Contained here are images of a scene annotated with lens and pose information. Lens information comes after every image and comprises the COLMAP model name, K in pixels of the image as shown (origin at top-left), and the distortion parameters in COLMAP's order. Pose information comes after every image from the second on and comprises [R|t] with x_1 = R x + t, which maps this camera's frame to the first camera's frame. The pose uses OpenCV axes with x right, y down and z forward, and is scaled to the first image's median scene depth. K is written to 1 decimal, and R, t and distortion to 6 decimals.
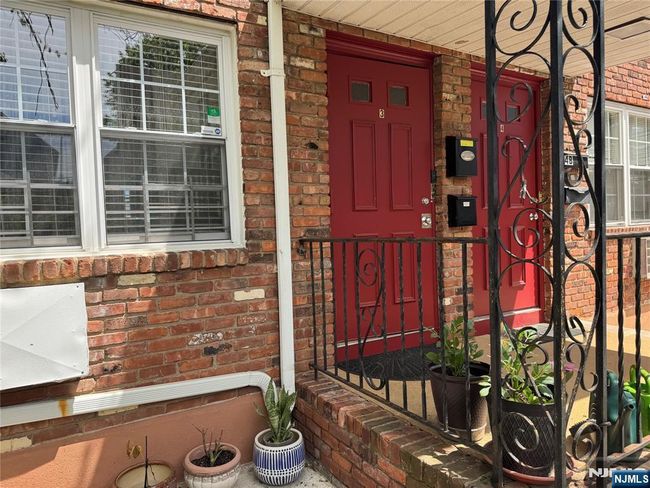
lens RADIAL K [[458.4, 0, 319.3], [0, 458.4, 245.5], [0, 0, 1]] dist [0.073623, -0.091170]
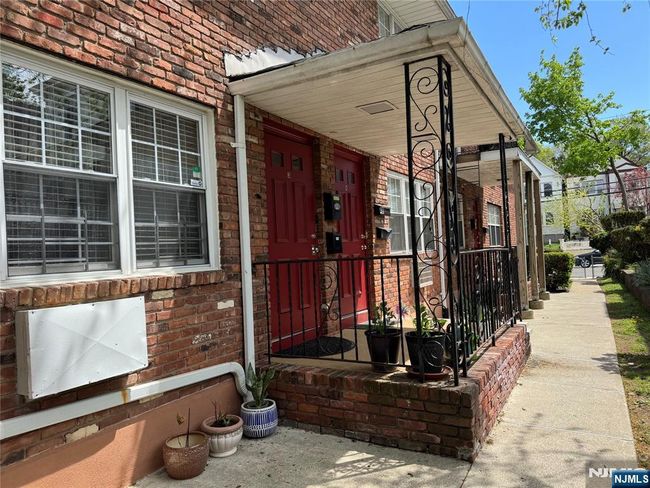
lens RADIAL K [[458.4, 0, 326.0], [0, 458.4, 243.3], [0, 0, 1]] dist [0.073623, -0.091170]
pose [[0.871732, 0.002857, 0.489974, -0.567656], [0.035072, 0.997054, -0.068212, 0.030791], [-0.488726, 0.076647, 0.869064, -0.335057]]
